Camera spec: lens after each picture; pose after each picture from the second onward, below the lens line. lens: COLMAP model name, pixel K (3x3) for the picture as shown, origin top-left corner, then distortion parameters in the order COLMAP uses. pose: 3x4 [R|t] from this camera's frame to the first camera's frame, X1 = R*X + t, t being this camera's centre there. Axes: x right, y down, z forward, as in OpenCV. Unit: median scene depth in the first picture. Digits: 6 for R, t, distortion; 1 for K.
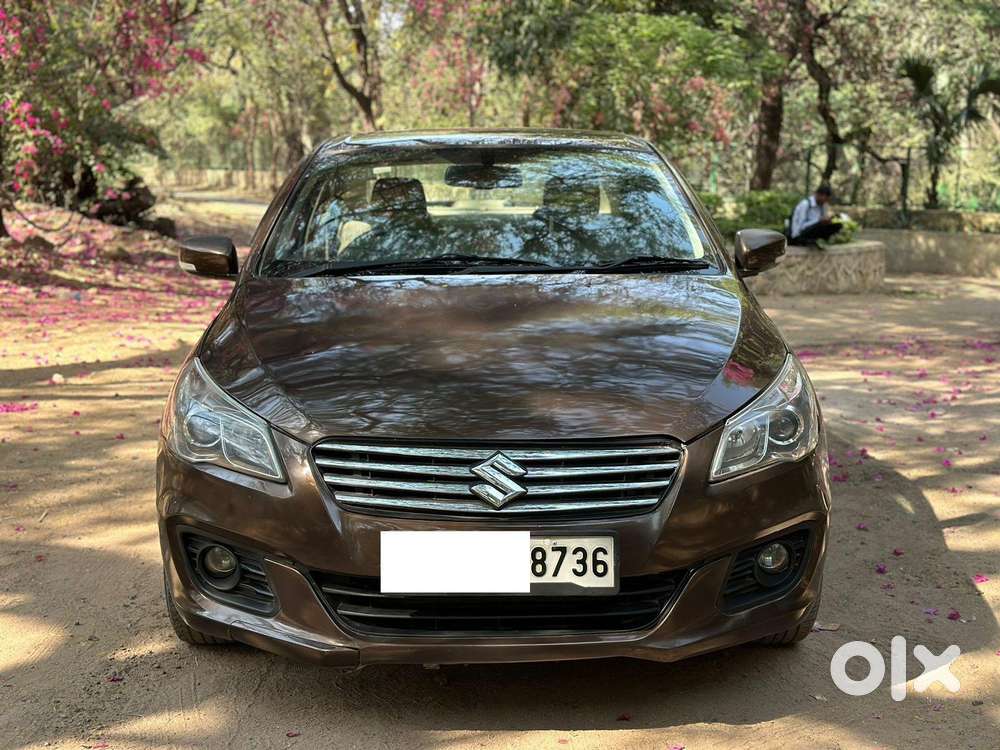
lens RADIAL K [[1369.7, 0, 506.0], [0, 1369.7, 373.0], [0, 0, 1]] dist [0.115742, 0.003015]
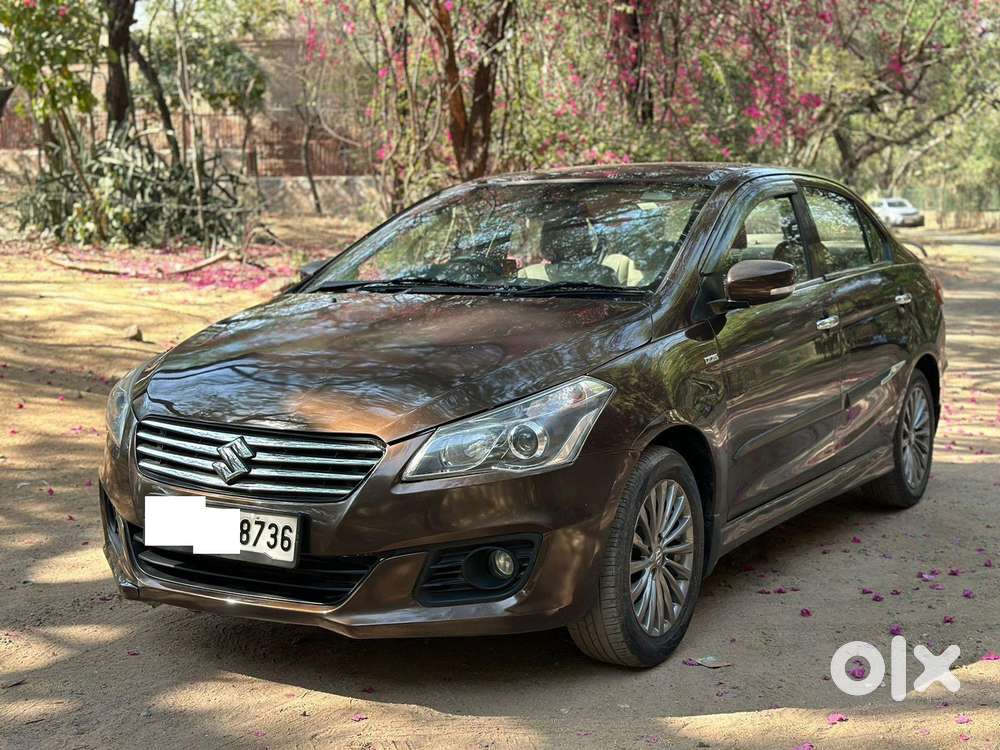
lens RADIAL K [[1373.3, 0, 500.0], [0, 1373.3, 375.0], [0, 0, 1]] dist [0.121541, -0.064959]
pose [[0.848126, 0.055301, -0.526901, 0.797781], [-0.071165, 0.997416, -0.009867, 0.000022], [0.524994, 0.045865, 0.849869, 0.102944]]
